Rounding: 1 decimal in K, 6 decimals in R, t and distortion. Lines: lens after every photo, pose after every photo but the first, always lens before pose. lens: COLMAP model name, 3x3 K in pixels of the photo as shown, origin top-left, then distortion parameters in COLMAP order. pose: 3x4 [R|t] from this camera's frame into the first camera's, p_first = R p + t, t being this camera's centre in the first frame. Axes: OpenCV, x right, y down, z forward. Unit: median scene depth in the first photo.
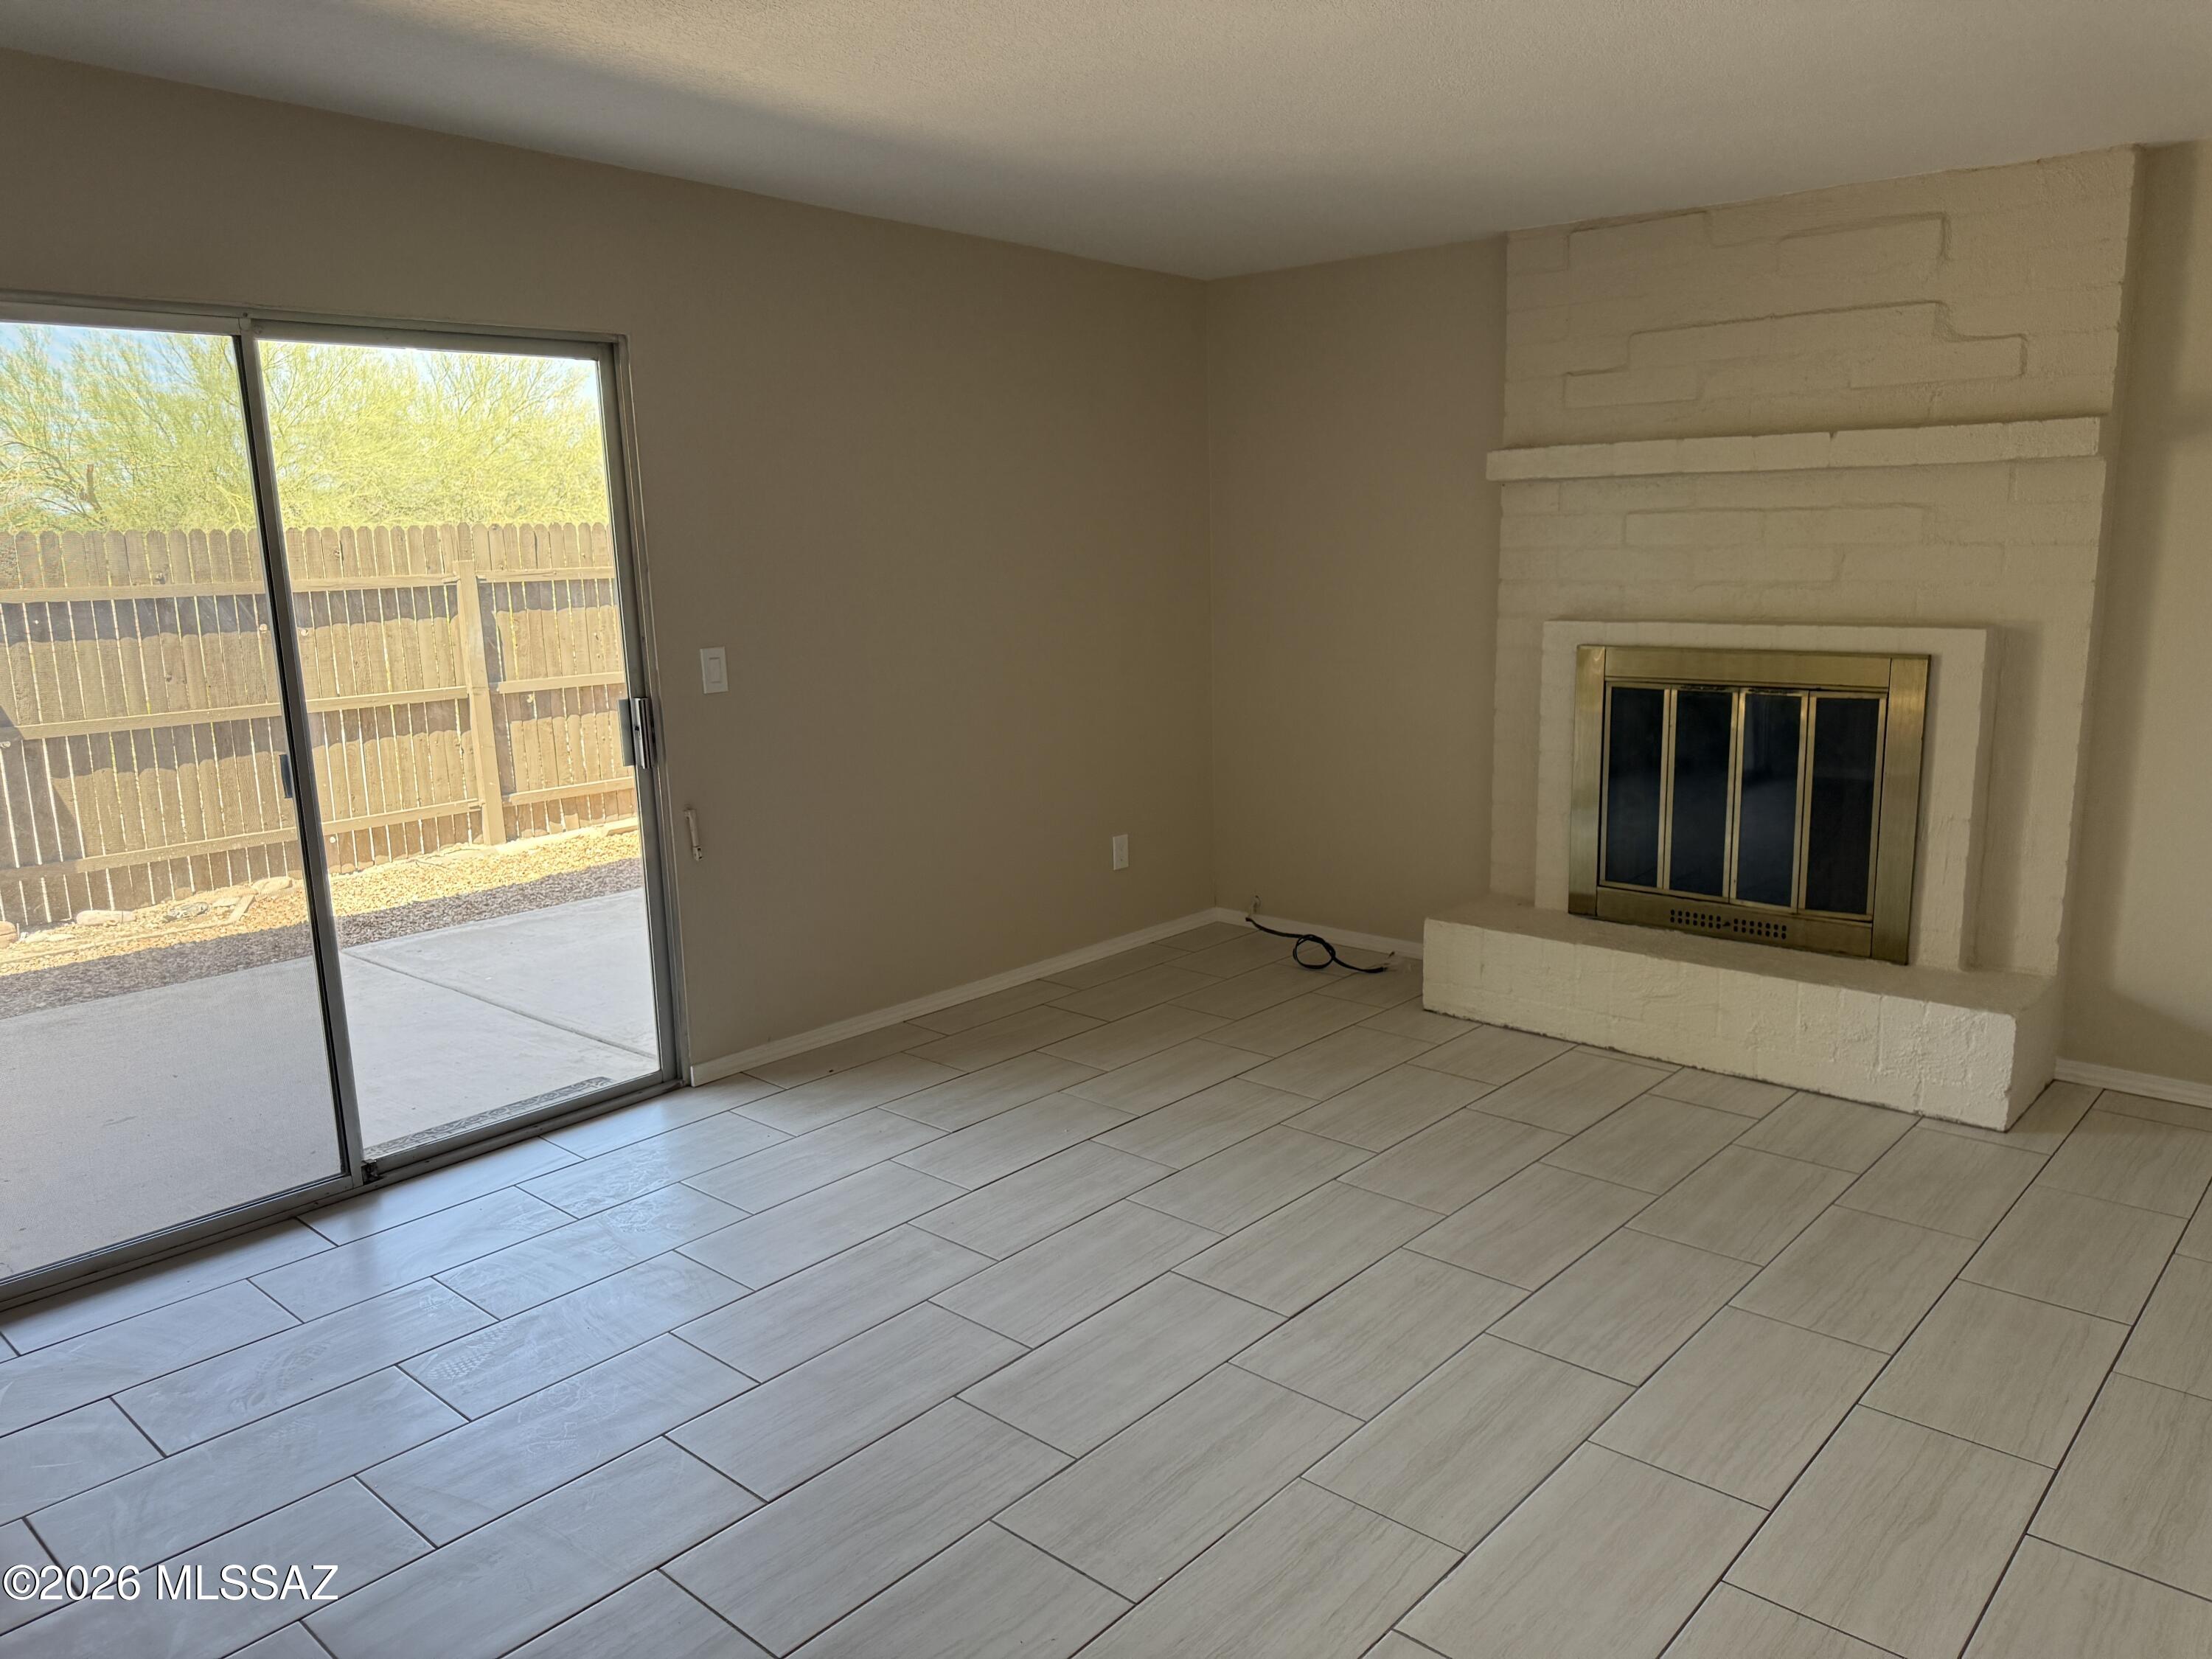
lens RADIAL K [[1565.4, 0, 1093.0], [0, 1565.4, 831.4], [0, 0, 1]] dist [0.009357, 0.007314]
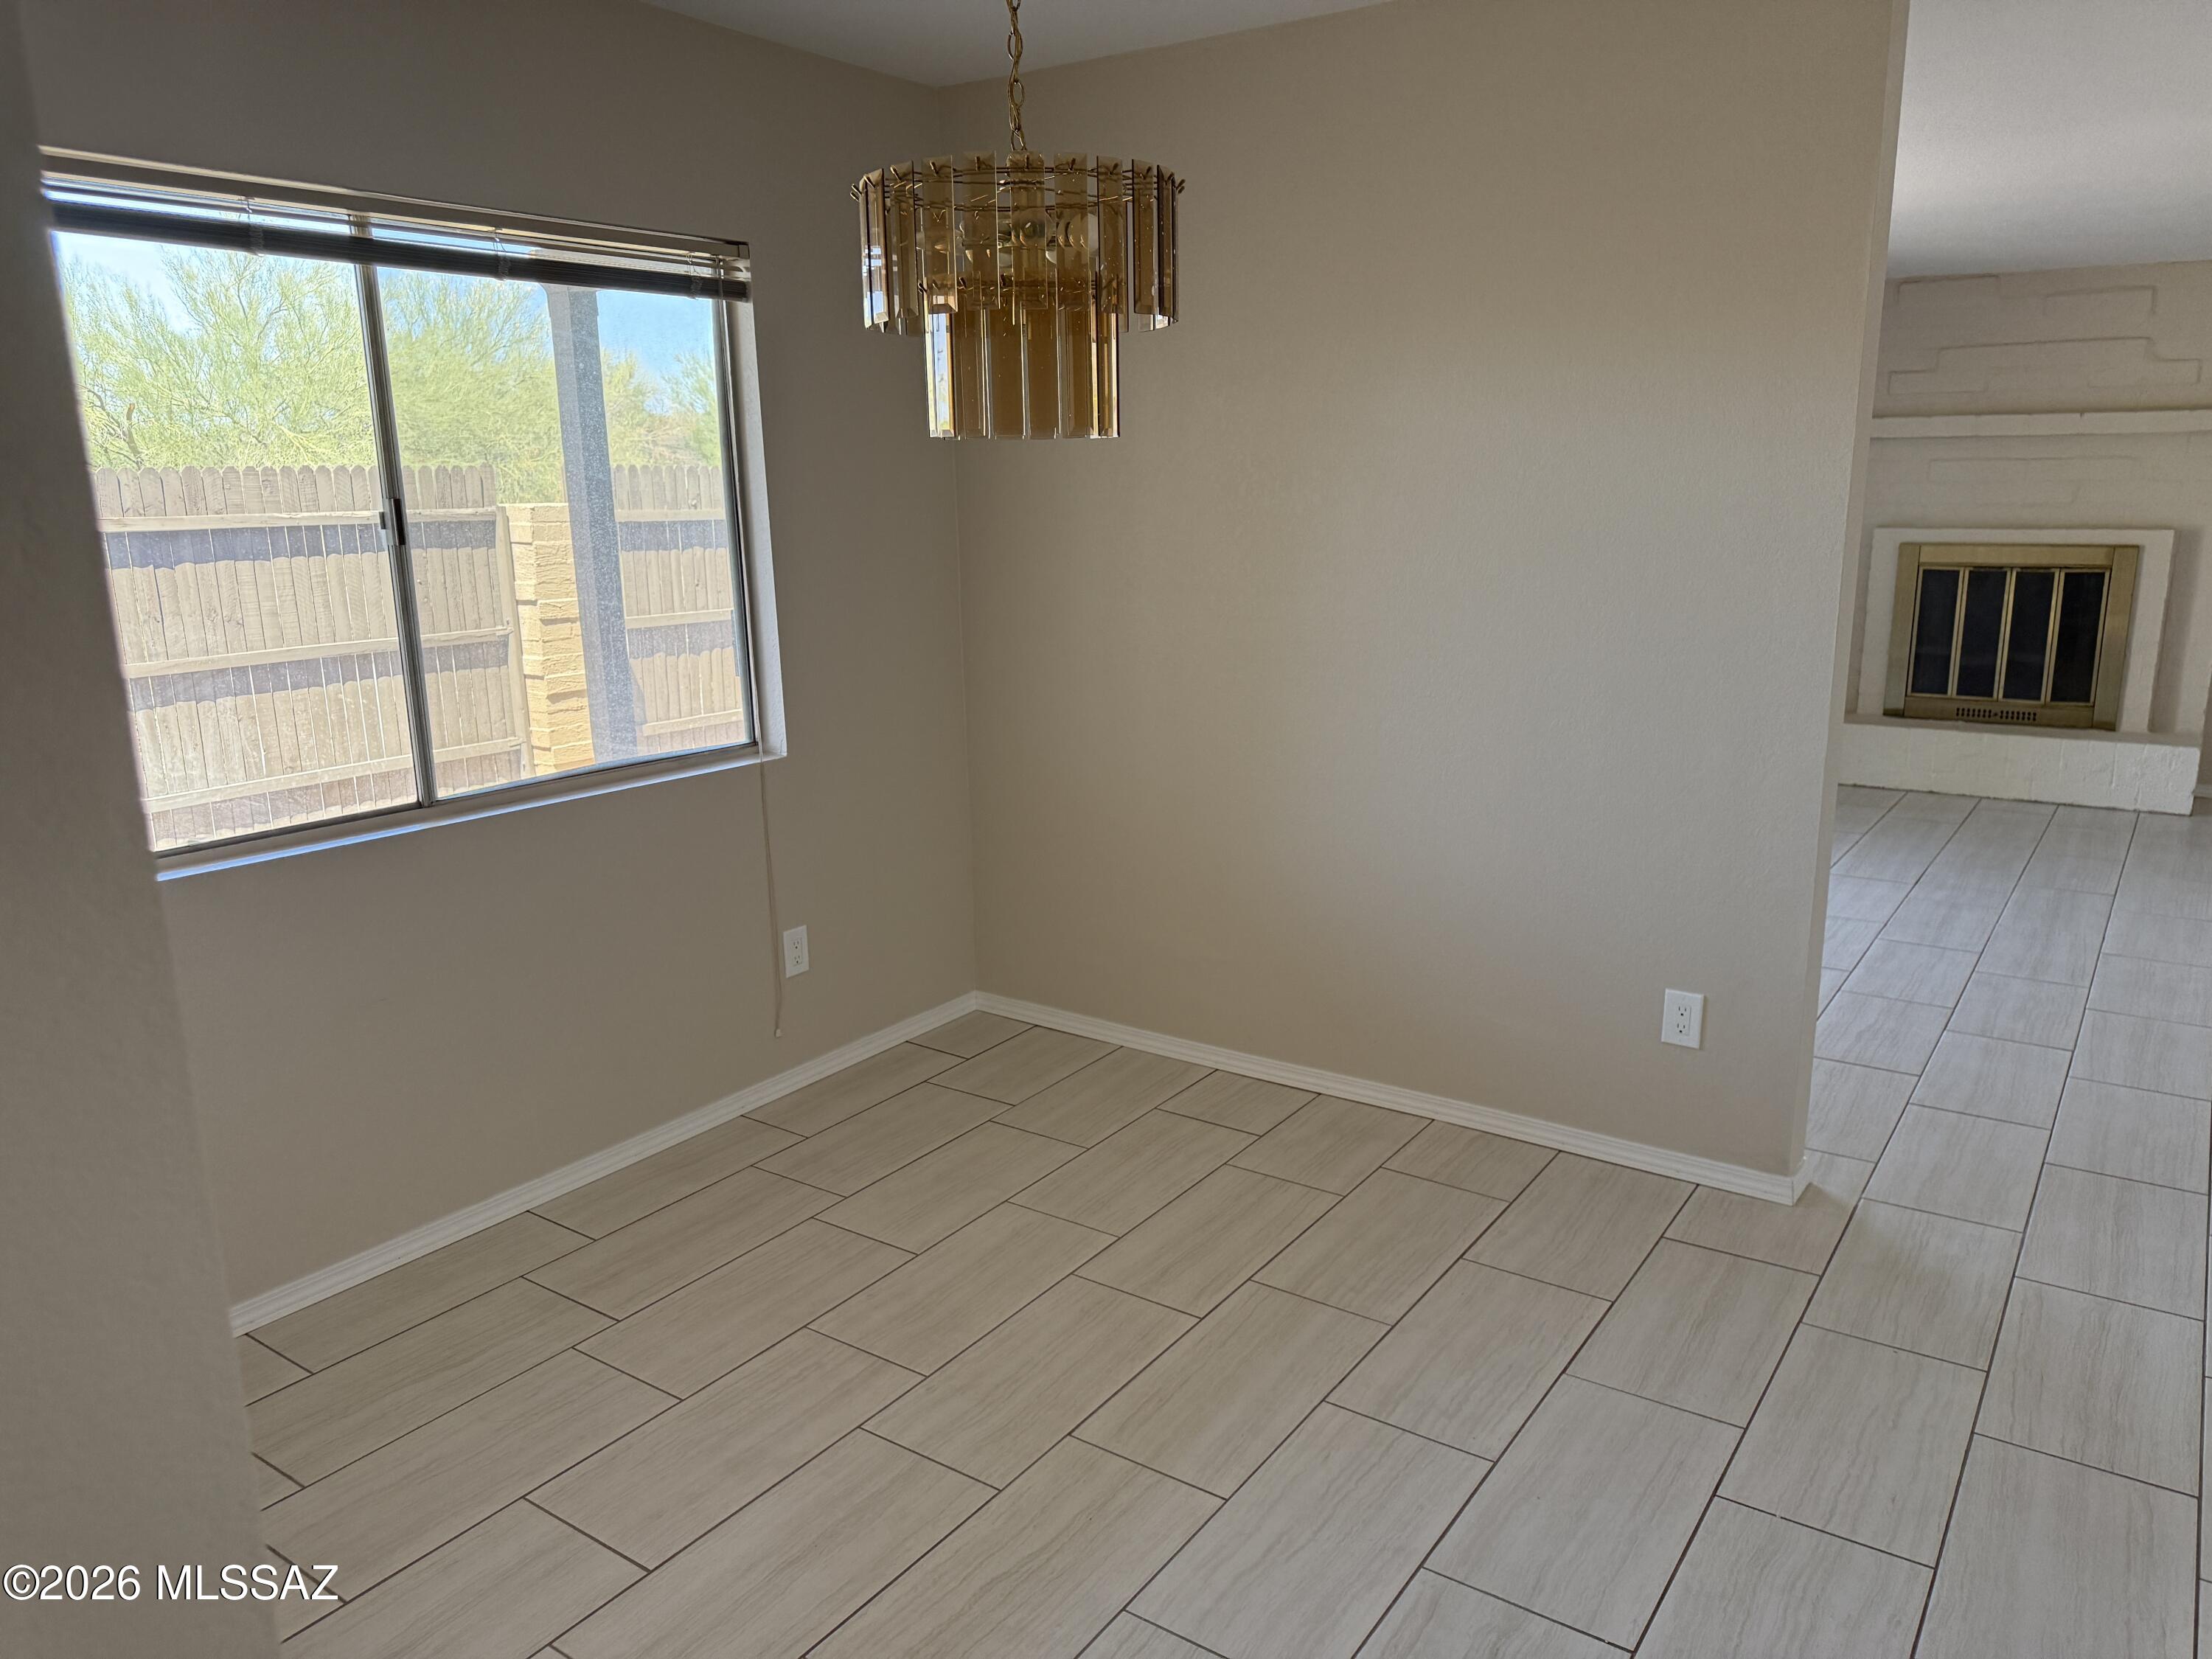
lens RADIAL K [[1565.4, 0, 1120.8], [0, 1565.4, 830.9], [0, 0, 1]] dist [0.009357, 0.007314]
pose [[0.989161, -0.022632, 0.145078, -0.763089], [0.018355, 0.999359, 0.030751, 0.116819], [-0.145680, -0.027755, 0.988942, -0.506579]]
